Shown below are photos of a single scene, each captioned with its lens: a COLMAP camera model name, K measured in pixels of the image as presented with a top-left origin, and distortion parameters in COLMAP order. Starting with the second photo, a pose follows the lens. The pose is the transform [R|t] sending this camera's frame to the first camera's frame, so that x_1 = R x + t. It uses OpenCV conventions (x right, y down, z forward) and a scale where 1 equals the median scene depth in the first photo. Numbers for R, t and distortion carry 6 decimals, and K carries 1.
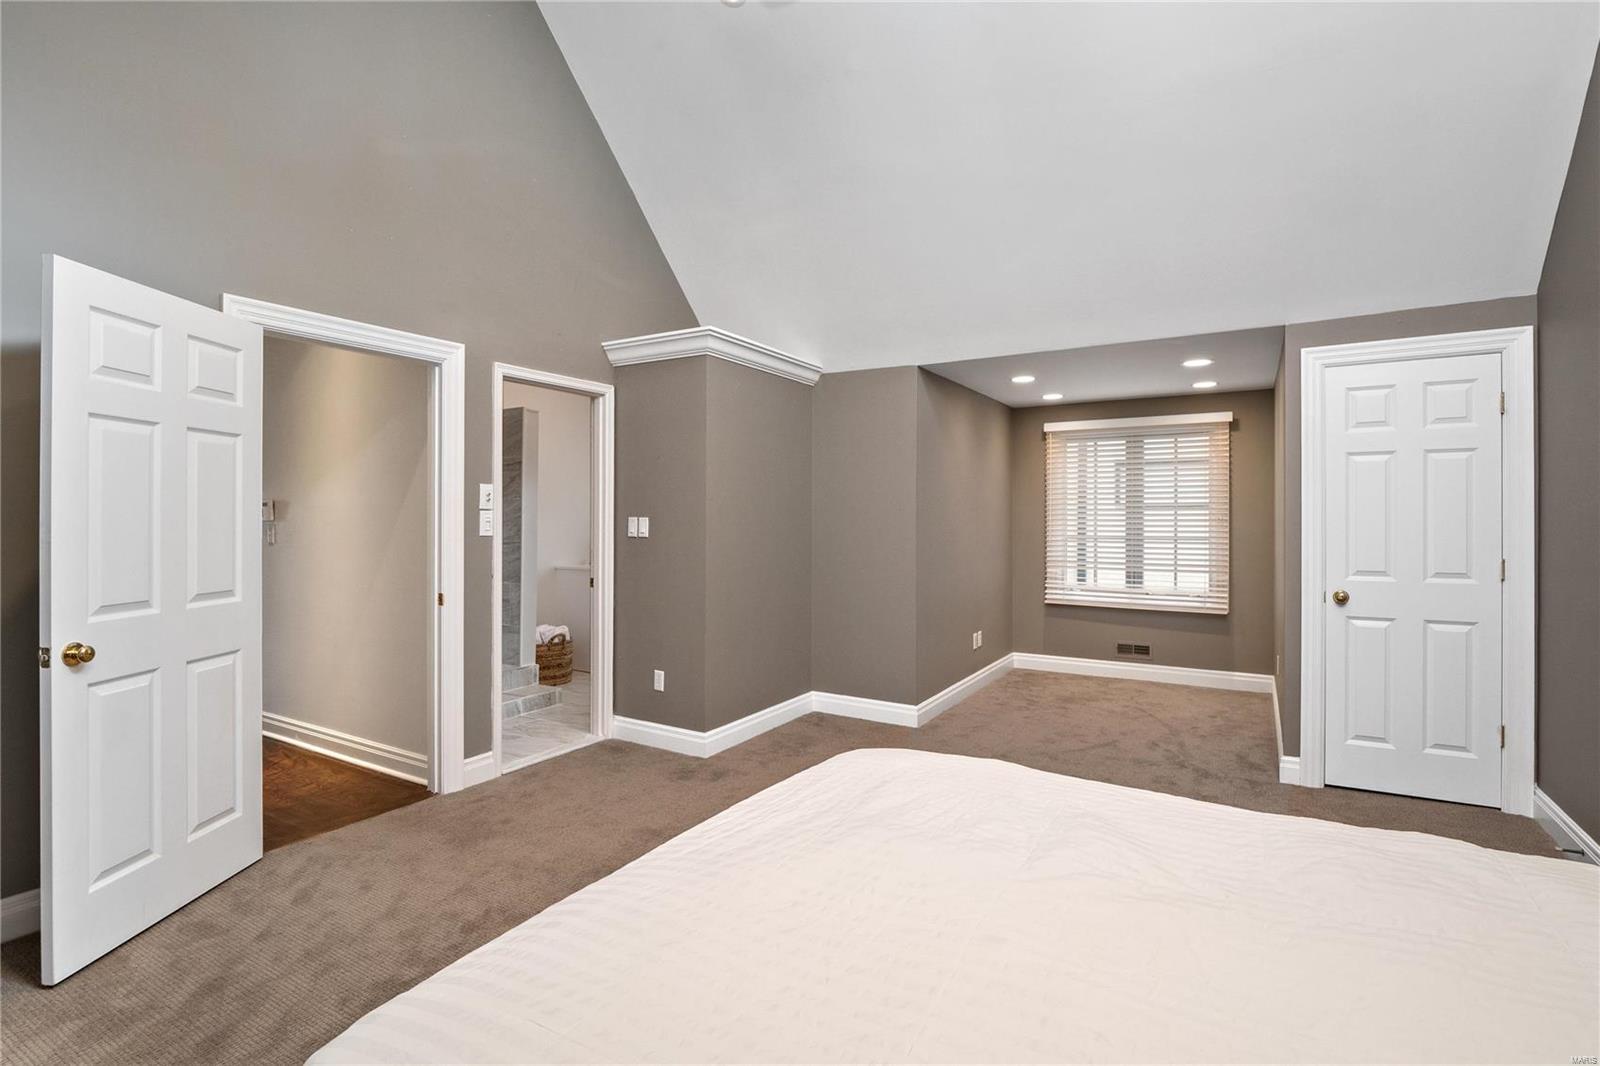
lens RADIAL K [[758.1, 0, 799.0], [0, 758.1, 524.4], [0, 0, 1]] dist [-0.001163, -0.000042]
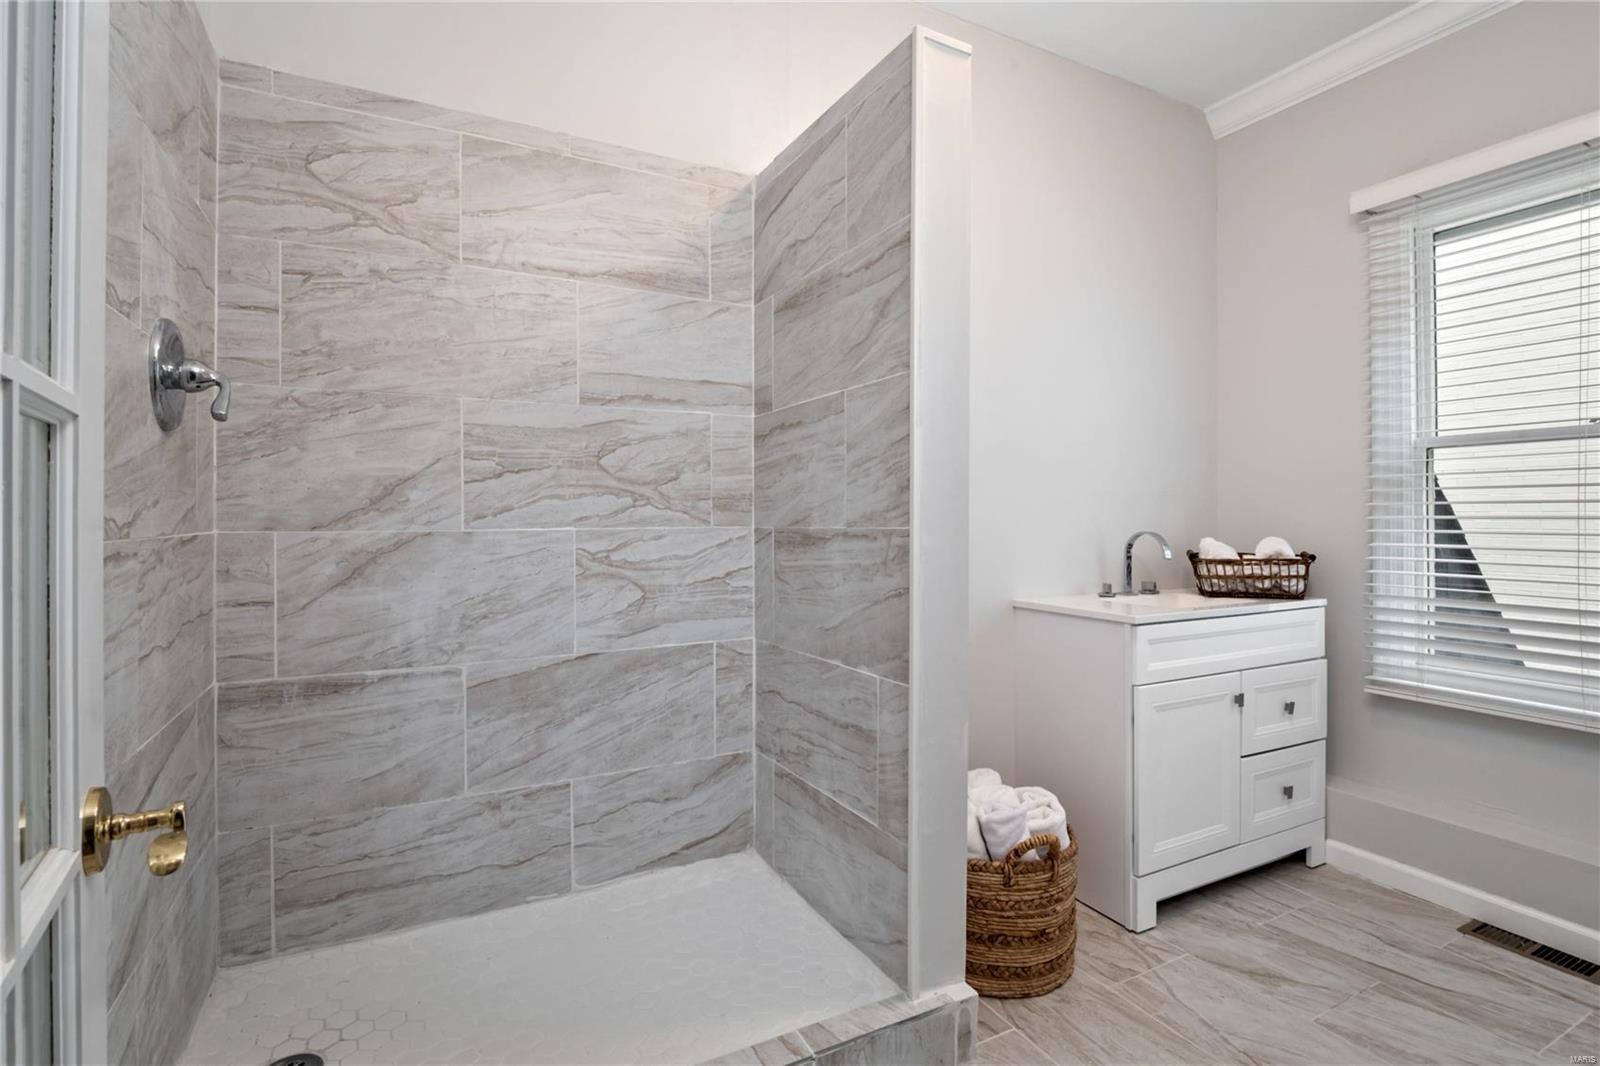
lens RADIAL K [[758.1, 0, 800.9], [0, 758.1, 527.2], [0, 0, 1]] dist [-0.001163, -0.000042]
pose [[0.850681, -0.004223, -0.525665, -0.238386], [0.002862, 0.999990, -0.003402, 0.020659], [0.525674, 0.001389, 0.850685, 0.693145]]
